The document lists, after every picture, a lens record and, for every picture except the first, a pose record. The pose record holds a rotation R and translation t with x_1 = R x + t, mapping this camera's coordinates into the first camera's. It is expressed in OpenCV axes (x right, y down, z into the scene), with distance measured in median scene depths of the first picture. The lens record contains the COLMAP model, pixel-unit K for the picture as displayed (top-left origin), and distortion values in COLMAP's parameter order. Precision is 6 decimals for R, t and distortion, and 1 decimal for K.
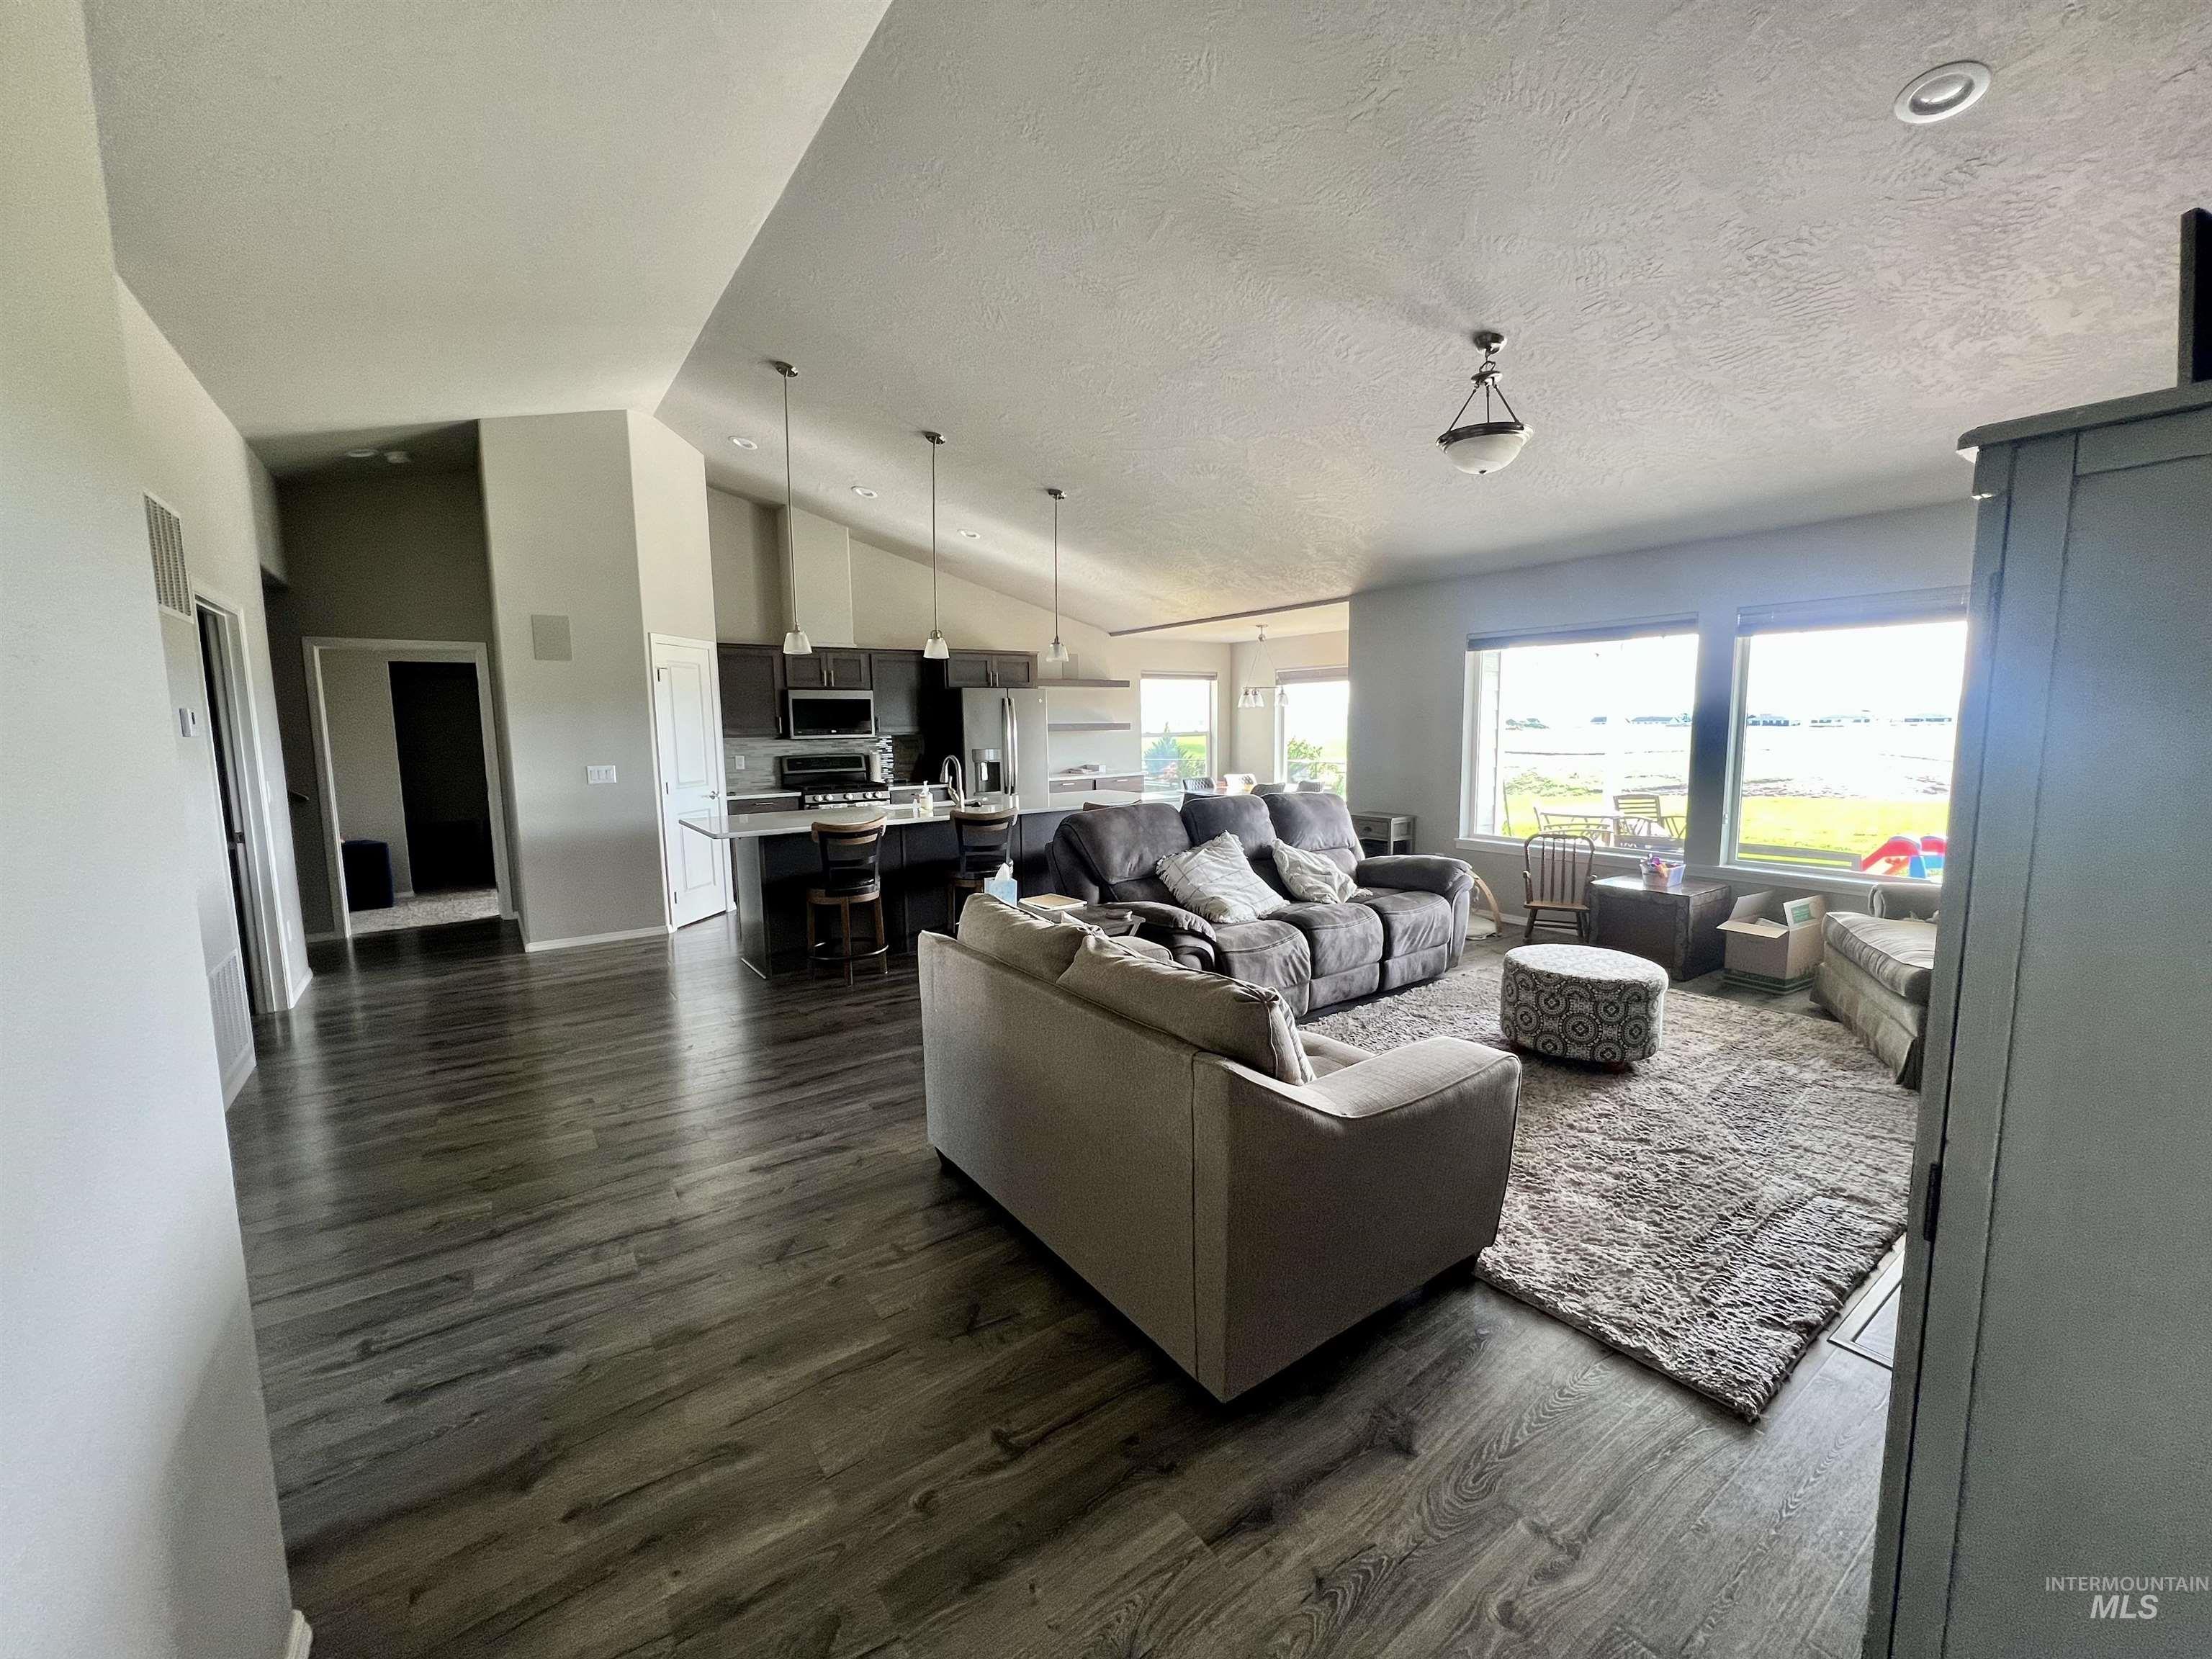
lens RADIAL K [[884.5, 0, 1107.2], [0, 884.5, 828.8], [0, 0, 1]] dist [-0.000595, -0.000206]
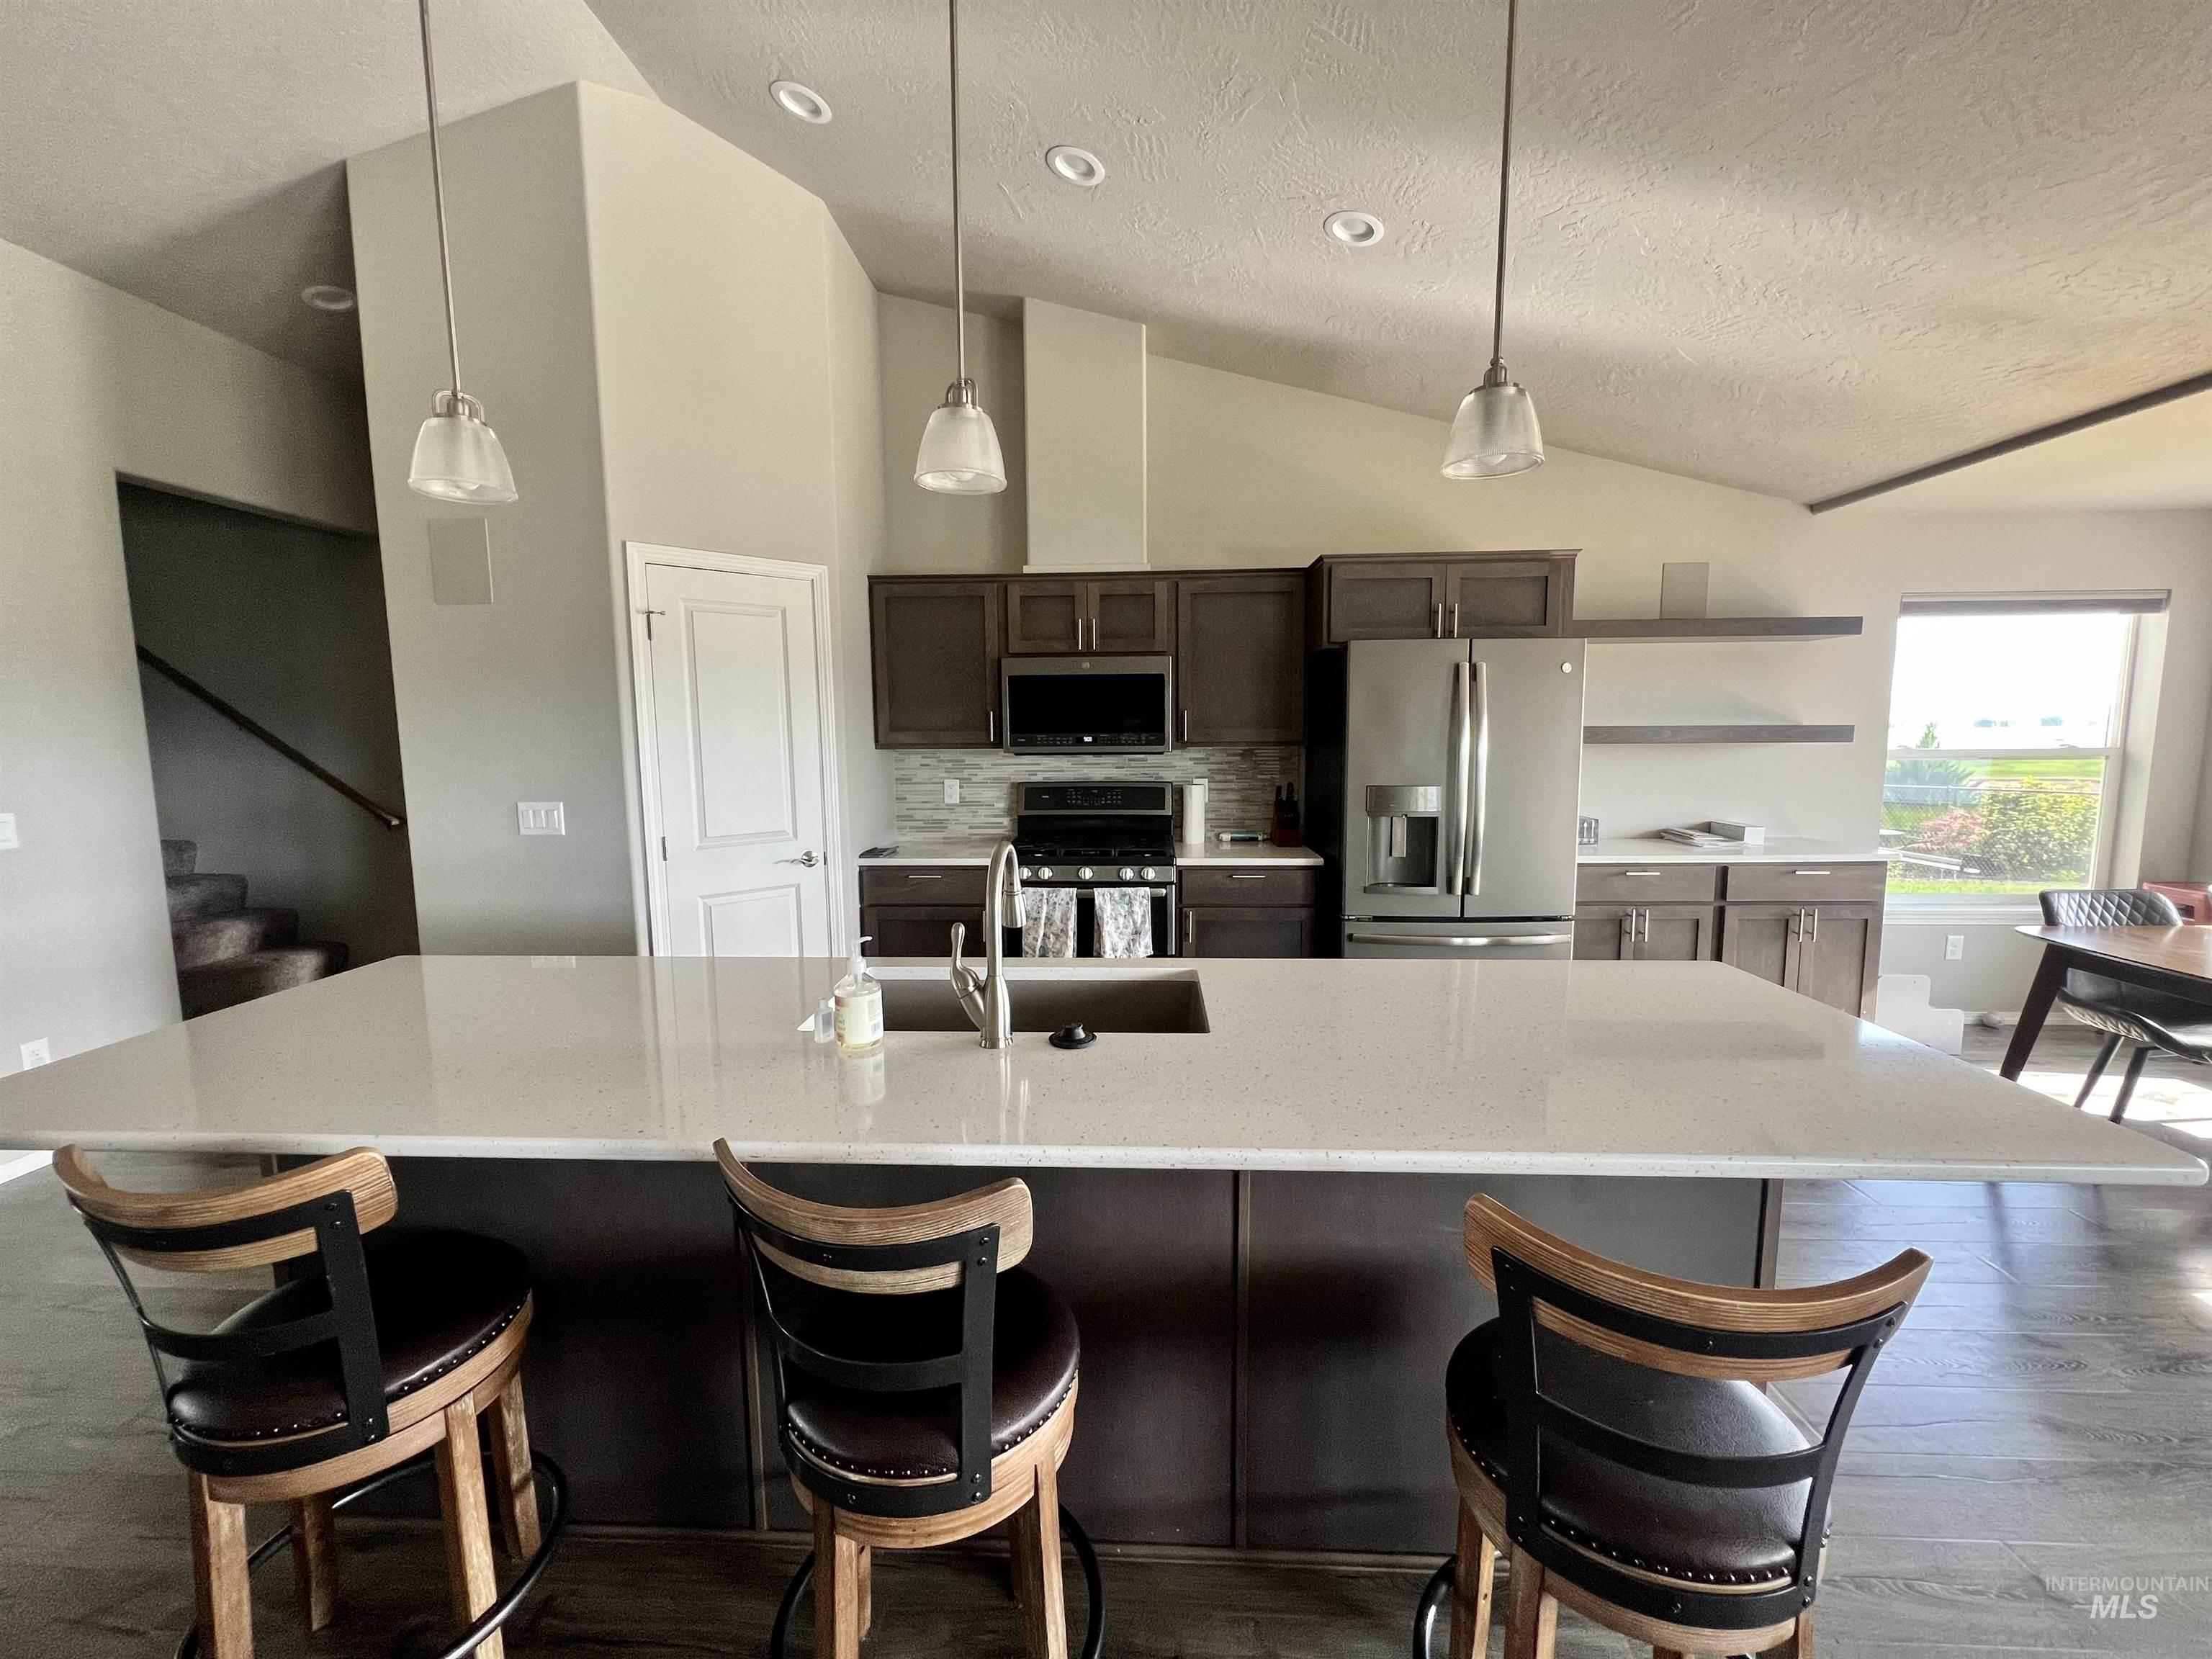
lens RADIAL K [[884.5, 0, 1106.2], [0, 884.5, 830.4], [0, 0, 1]] dist [-0.000595, -0.000206]
pose [[0.784233, 0.077548, -0.615601, 0.013022], [-0.077528, 0.996630, 0.026780, -0.070488], [0.615604, 0.026724, 0.787603, 0.592656]]
